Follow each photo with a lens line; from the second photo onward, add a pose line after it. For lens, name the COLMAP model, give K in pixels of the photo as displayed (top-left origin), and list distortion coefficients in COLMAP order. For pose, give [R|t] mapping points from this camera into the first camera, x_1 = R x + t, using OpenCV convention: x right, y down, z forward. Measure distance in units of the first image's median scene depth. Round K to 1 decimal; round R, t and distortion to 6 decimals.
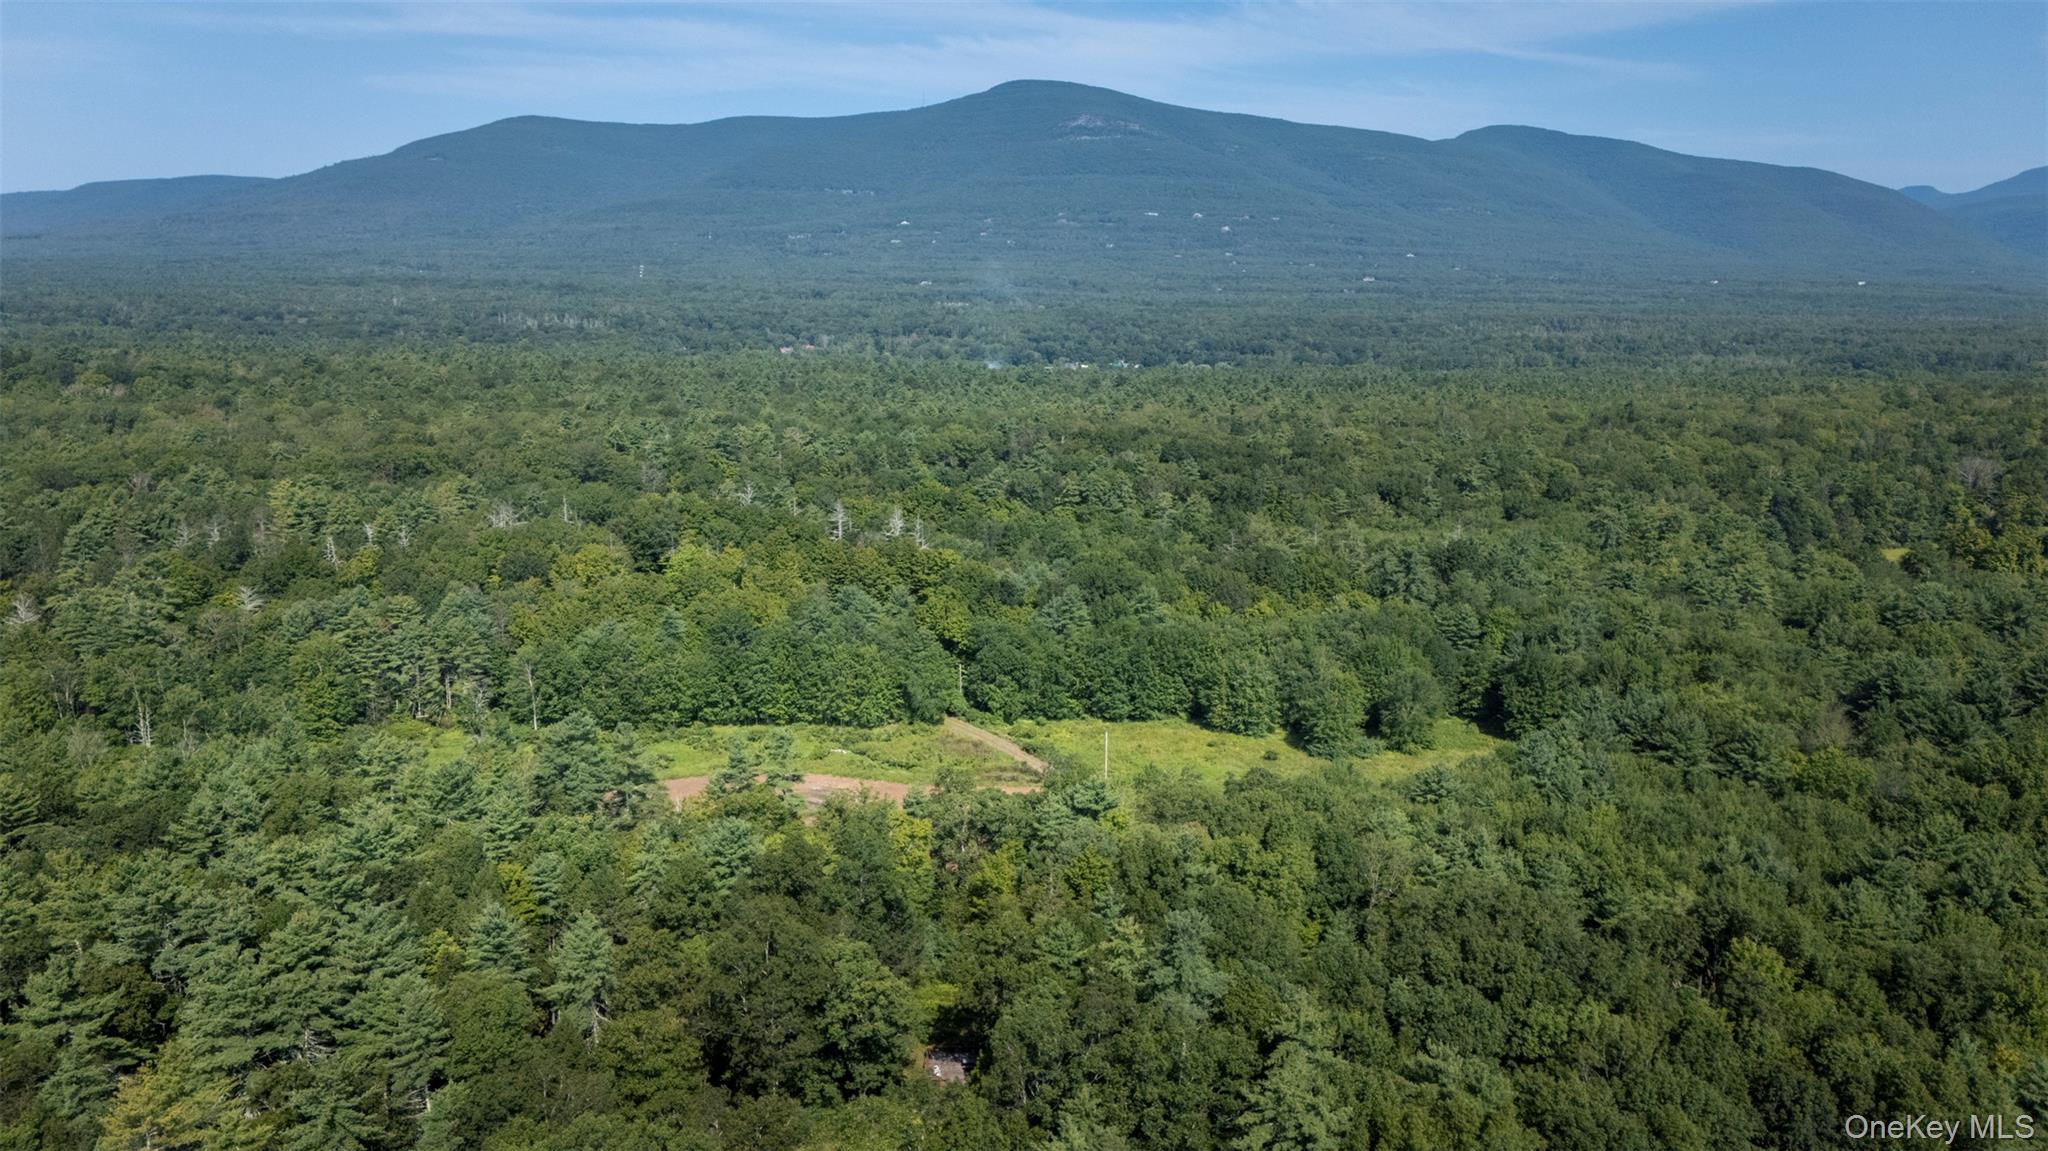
lens RADIAL K [[1489.2, 0, 1020.9], [0, 1489.2, 573.4], [0, 0, 1]] dist [0.083479, -0.082071]
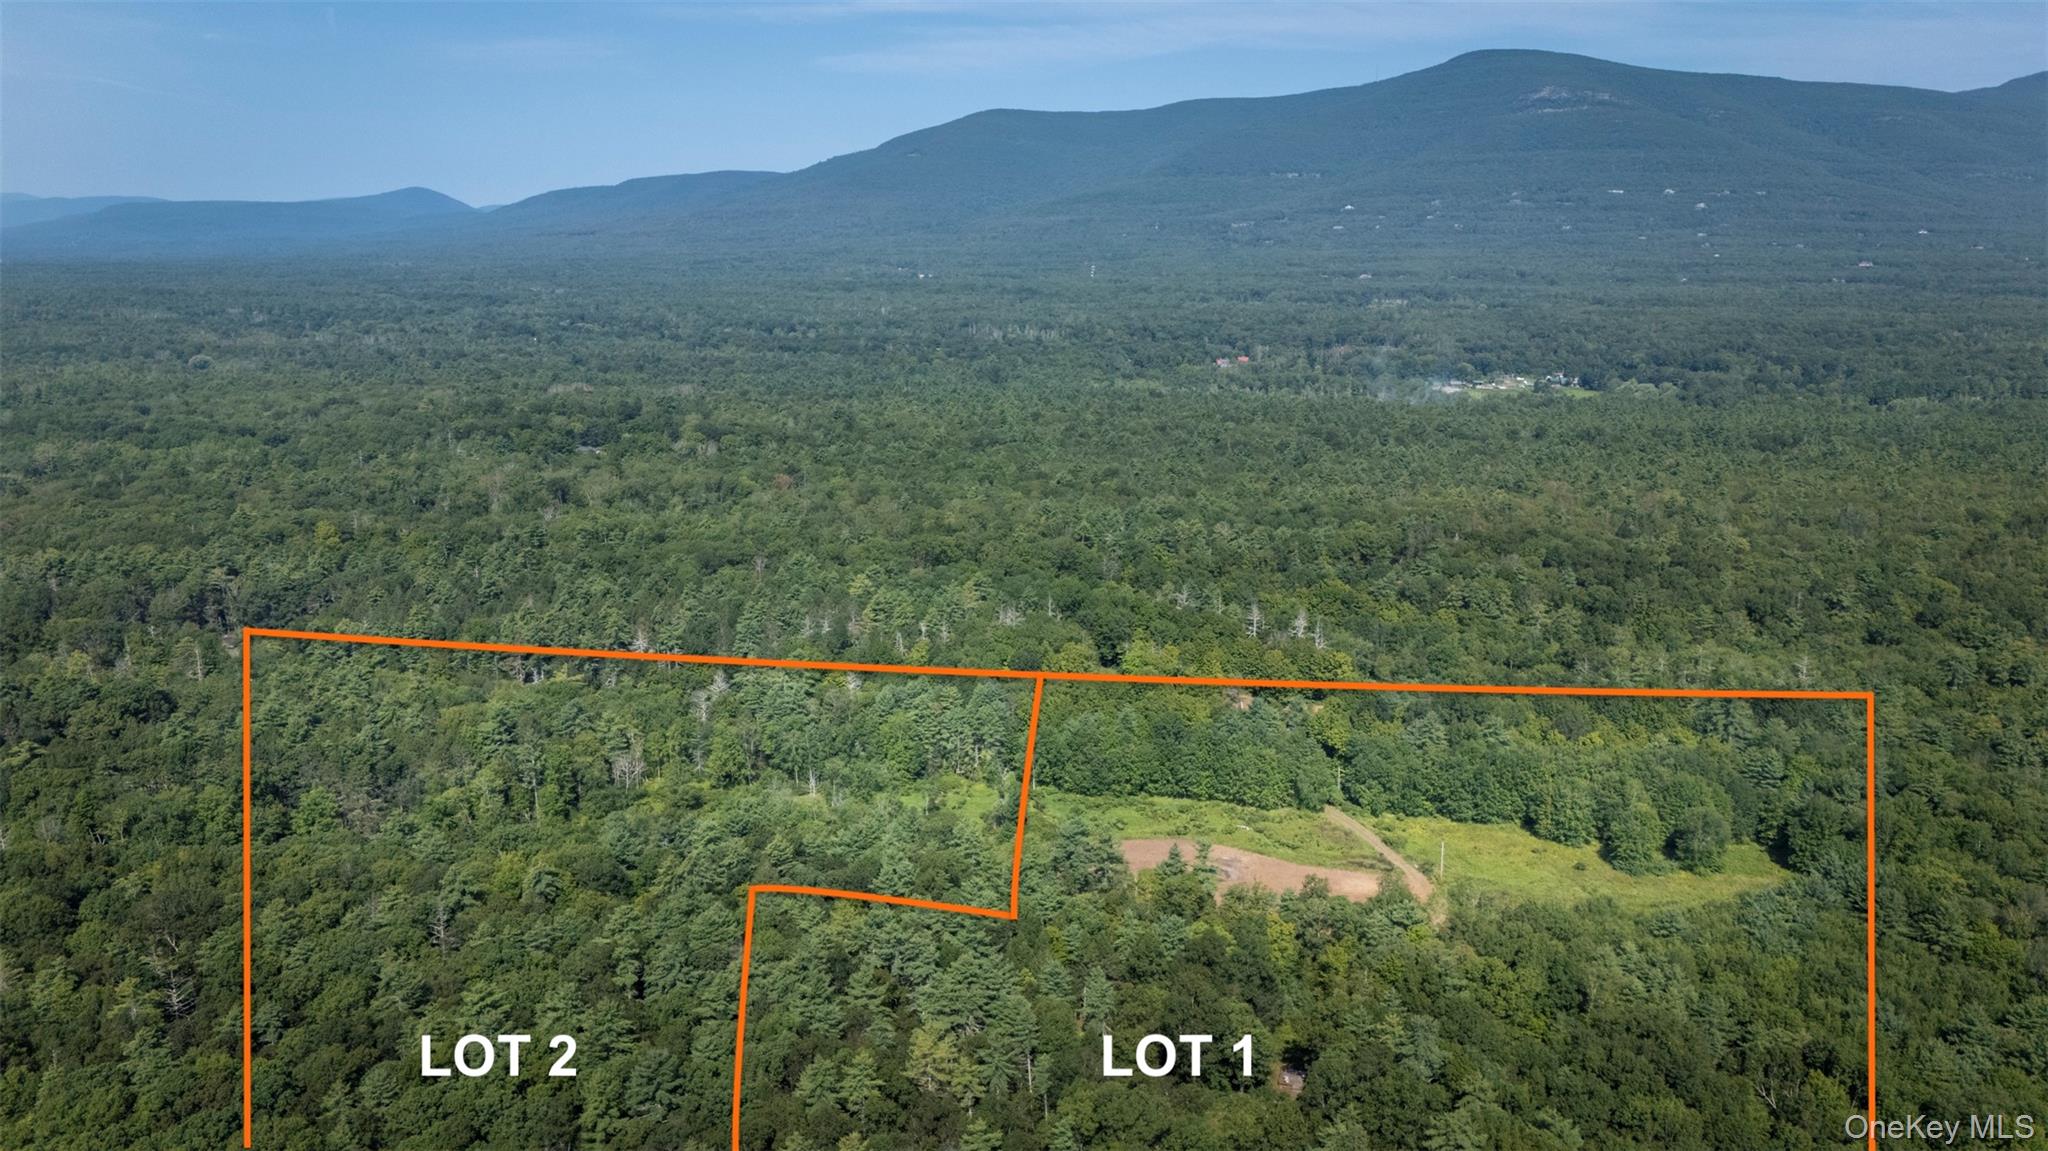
lens RADIAL K [[1489.2, 0, 1026.2], [0, 1489.2, 569.5], [0, 0, 1]] dist [0.083479, -0.082071]
pose [[0.960058, 0.048496, -0.275567, 0.045343], [-0.042913, 0.998734, 0.026257, -0.124502], [0.276492, -0.013383, 0.960923, -0.320412]]
